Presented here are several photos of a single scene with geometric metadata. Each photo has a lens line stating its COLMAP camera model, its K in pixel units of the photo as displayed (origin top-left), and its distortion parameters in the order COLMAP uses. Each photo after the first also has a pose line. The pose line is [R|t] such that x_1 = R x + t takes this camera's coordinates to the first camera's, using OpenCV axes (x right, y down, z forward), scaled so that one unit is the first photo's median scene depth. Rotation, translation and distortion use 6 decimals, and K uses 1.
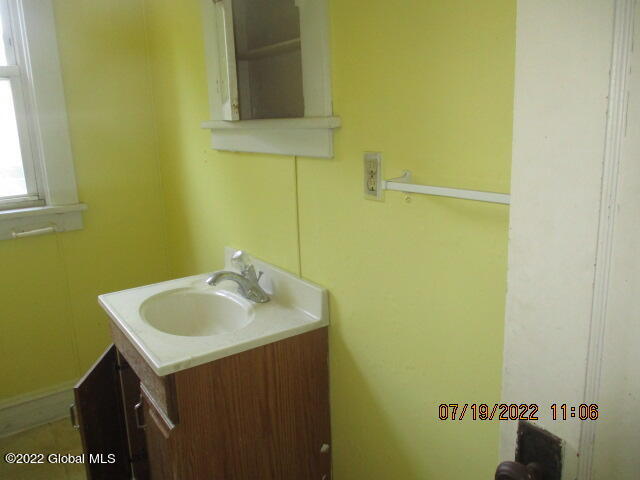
lens RADIAL K [[538.1, 0, 318.6], [0, 538.1, 237.2], [0, 0, 1]] dist [-0.023811, 0.008677]
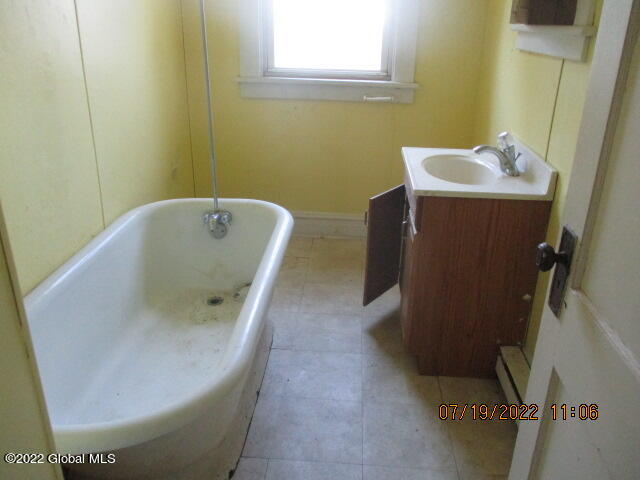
lens RADIAL K [[538.1, 0, 322.4], [0, 538.1, 239.7], [0, 0, 1]] dist [-0.023811, 0.008677]
pose [[0.788587, 0.287390, -0.543633, 0.278616], [-0.188182, 0.954439, 0.231588, 0.057385], [0.585421, -0.080325, 0.806740, -0.300977]]
